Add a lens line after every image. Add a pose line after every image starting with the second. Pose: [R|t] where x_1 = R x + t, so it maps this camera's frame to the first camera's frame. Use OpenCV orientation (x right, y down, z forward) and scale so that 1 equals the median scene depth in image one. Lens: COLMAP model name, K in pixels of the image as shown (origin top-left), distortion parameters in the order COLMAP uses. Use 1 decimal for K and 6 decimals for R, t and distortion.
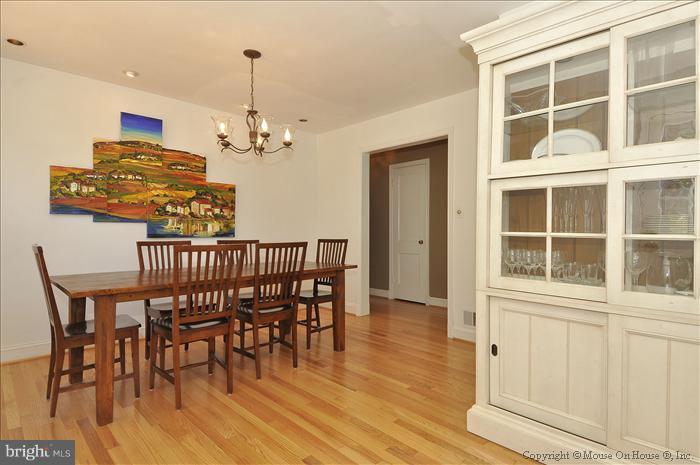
lens RADIAL K [[380.8, 0, 350.0], [0, 380.8, 232.5], [0, 0, 1]] dist [0.005389, -0.030338]
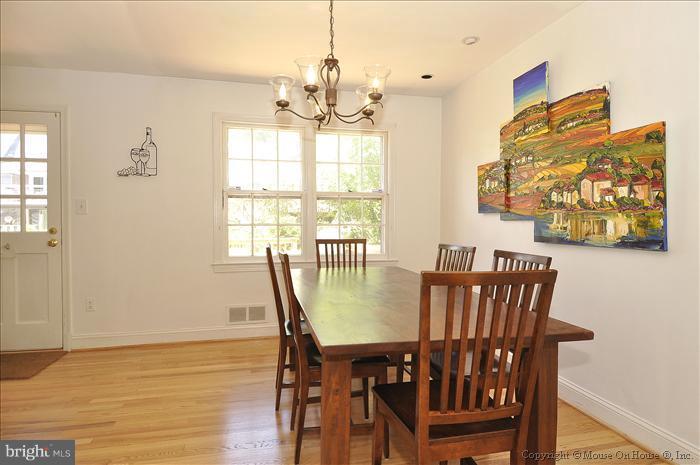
lens RADIAL K [[380.8, 0, 350.0], [0, 380.8, 232.5], [0, 0, 1]] dist [0.005389, -0.030338]
pose [[-0.489911, 0.011066, -0.871702, 0.232287], [-0.016607, 0.999619, 0.022024, -0.012118], [0.871614, 0.025267, -0.489541, 1.000178]]
